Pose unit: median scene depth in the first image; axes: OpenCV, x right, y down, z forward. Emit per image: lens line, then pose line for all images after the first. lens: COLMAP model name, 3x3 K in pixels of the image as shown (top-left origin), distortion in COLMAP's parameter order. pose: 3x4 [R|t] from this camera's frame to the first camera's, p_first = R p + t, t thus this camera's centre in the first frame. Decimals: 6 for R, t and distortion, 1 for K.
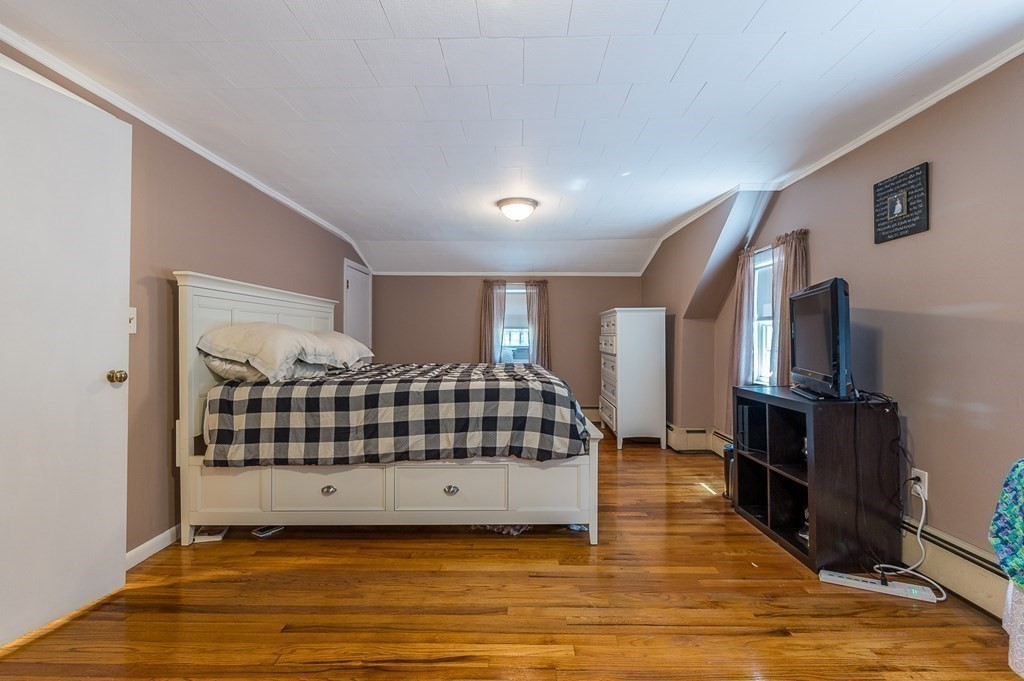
lens RADIAL K [[462.6, 0, 496.2], [0, 462.6, 335.9], [0, 0, 1]] dist [-0.002265, 0.001255]
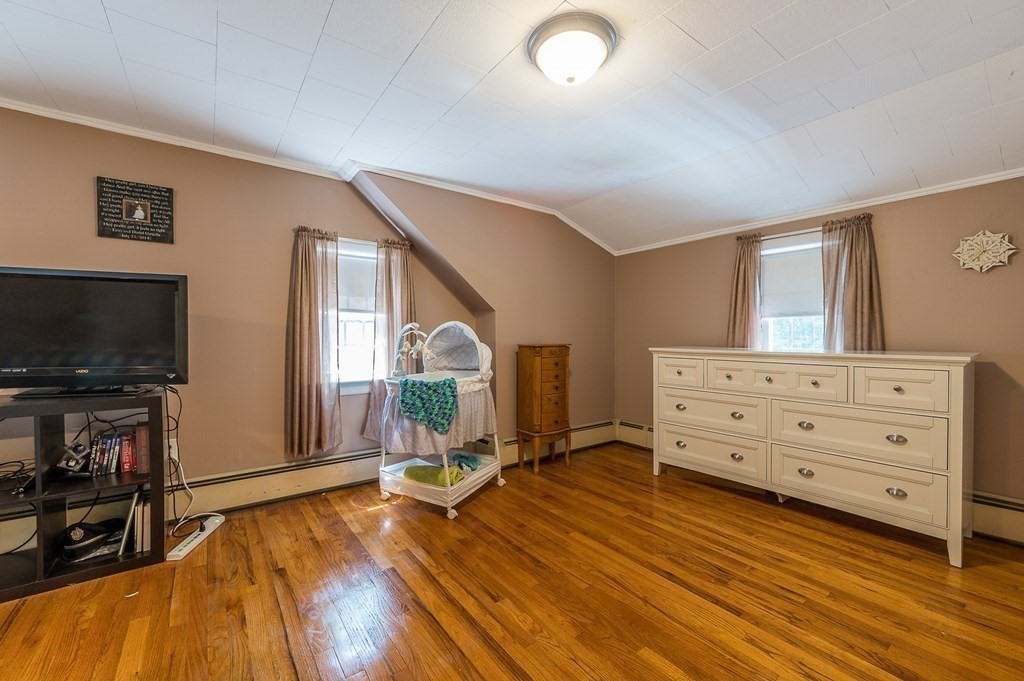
lens RADIAL K [[409.0, 0, 512.0], [0, 409.0, 341.5], [0, 0, 1]] dist [-0.004565, 0.000667]
pose [[-0.627812, -0.007926, 0.778325, -0.470621], [-0.006339, 0.999967, 0.005070, 0.020658], [-0.778339, -0.001751, -0.627842, 0.940579]]
